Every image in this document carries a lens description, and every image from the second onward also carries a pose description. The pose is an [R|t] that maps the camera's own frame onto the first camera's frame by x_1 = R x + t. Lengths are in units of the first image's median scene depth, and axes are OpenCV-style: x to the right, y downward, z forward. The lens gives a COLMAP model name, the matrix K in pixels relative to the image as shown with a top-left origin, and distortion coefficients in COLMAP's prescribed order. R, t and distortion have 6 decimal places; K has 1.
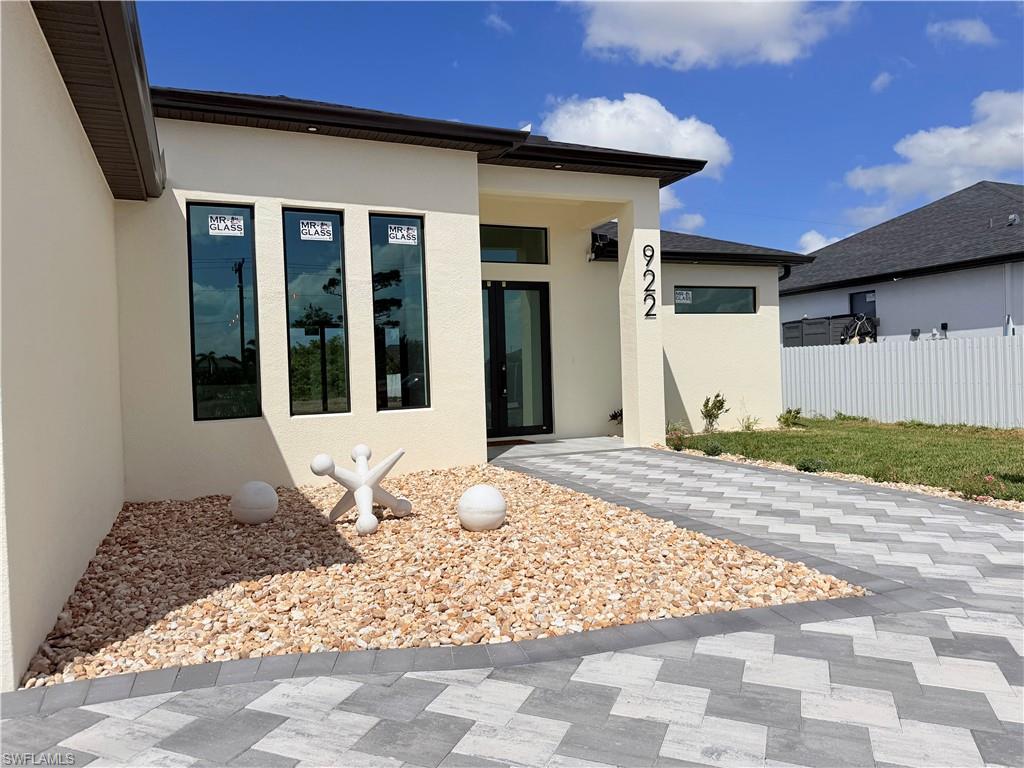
lens RADIAL K [[726.6, 0, 511.9], [0, 726.6, 381.0], [0, 0, 1]] dist [0.183294, -0.318393]
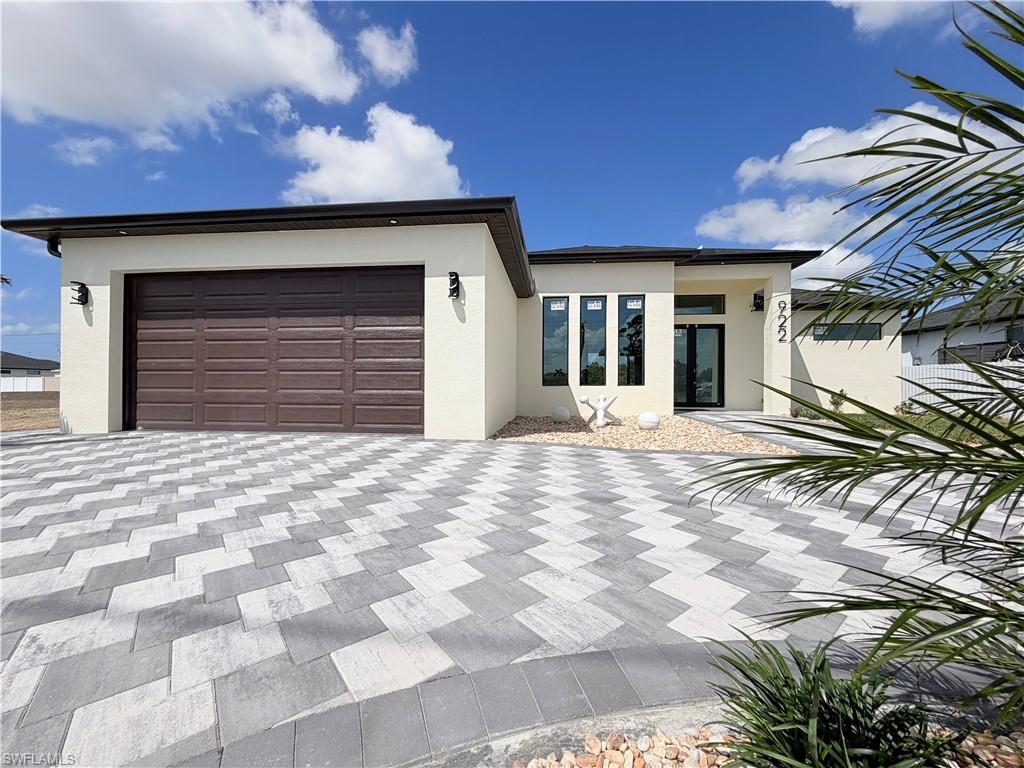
lens RADIAL K [[409.3, 0, 510.4], [0, 409.3, 382.8], [0, 0, 1]] dist [-0.001126, 0.000113]
pose [[0.874913, 0.032980, -0.483156, 0.115868], [-0.035289, 0.999368, 0.004313, 0.035656], [0.482993, 0.013276, 0.875523, -0.205031]]
